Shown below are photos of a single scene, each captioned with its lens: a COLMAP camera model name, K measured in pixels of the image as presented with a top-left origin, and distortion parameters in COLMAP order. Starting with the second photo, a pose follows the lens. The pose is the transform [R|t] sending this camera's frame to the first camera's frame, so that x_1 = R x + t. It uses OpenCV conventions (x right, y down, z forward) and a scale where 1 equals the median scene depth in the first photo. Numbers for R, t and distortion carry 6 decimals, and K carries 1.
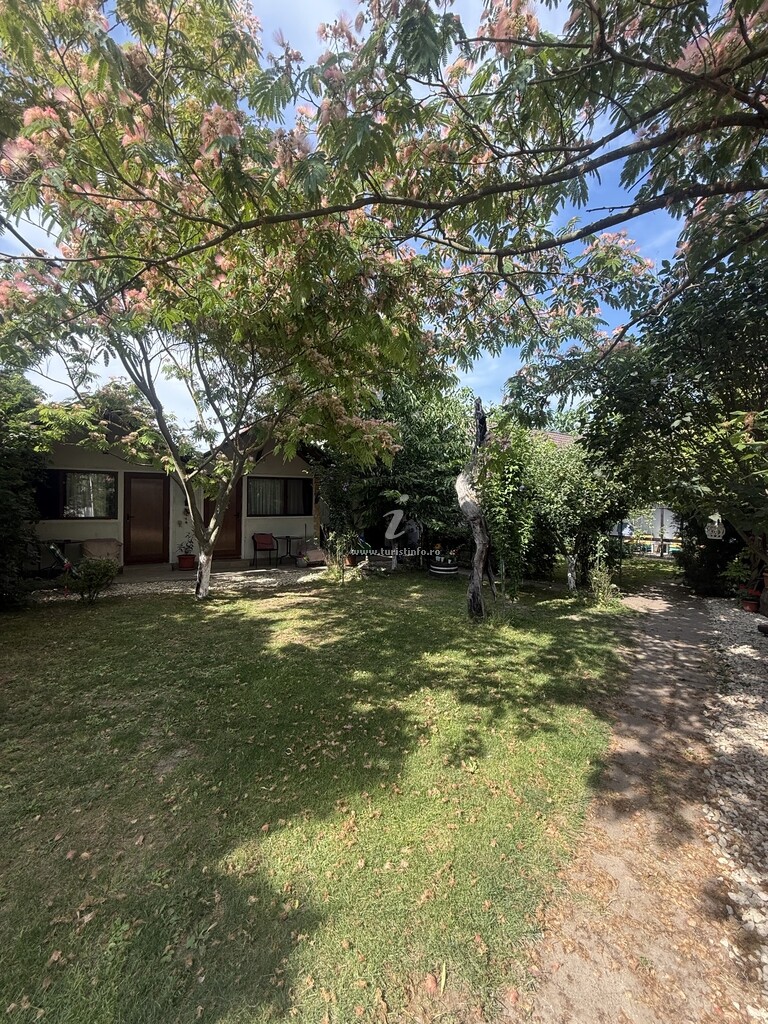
lens RADIAL K [[409.0, 0, 382.3], [0, 409.0, 507.9], [0, 0, 1]] dist [-0.000125, 0.000080]
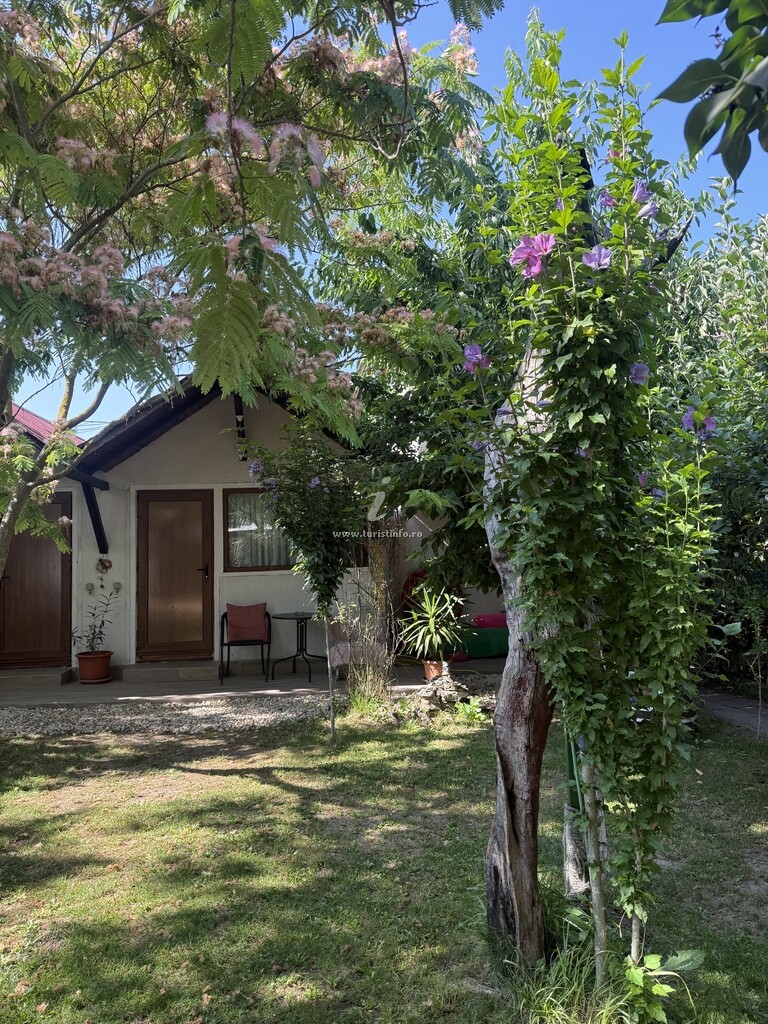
lens RADIAL K [[721.4, 0, 383.6], [0, 721.4, 517.6], [0, 0, 1]] dist [0.098670, -0.142376]
pose [[0.894191, -0.057390, -0.443992, 0.347439], [0.033436, 0.997541, -0.061602, 0.026046], [0.446436, 0.040238, 0.893911, 0.510940]]
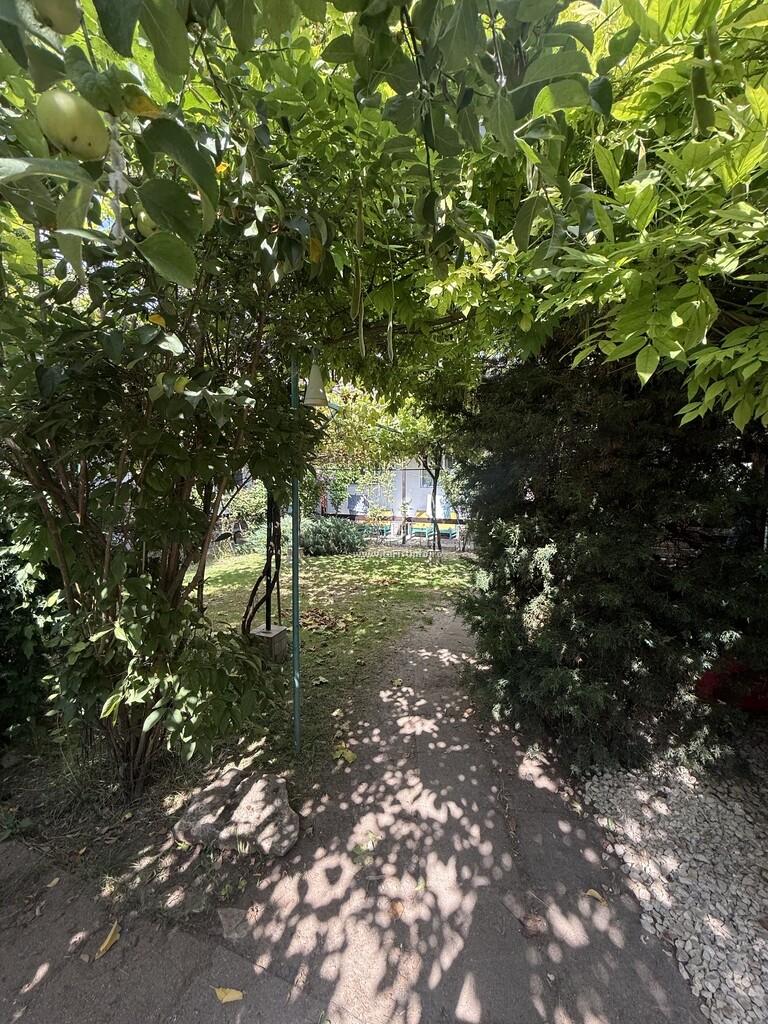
lens RADIAL K [[409.0, 0, 382.3], [0, 409.0, 507.9], [0, 0, 1]] dist [-0.000125, 0.000080]
pose [[0.842856, -0.045707, 0.536194, 0.727283], [0.013298, 0.997851, 0.064156, 0.039899], [-0.537974, -0.046944, 0.841653, 1.127373]]
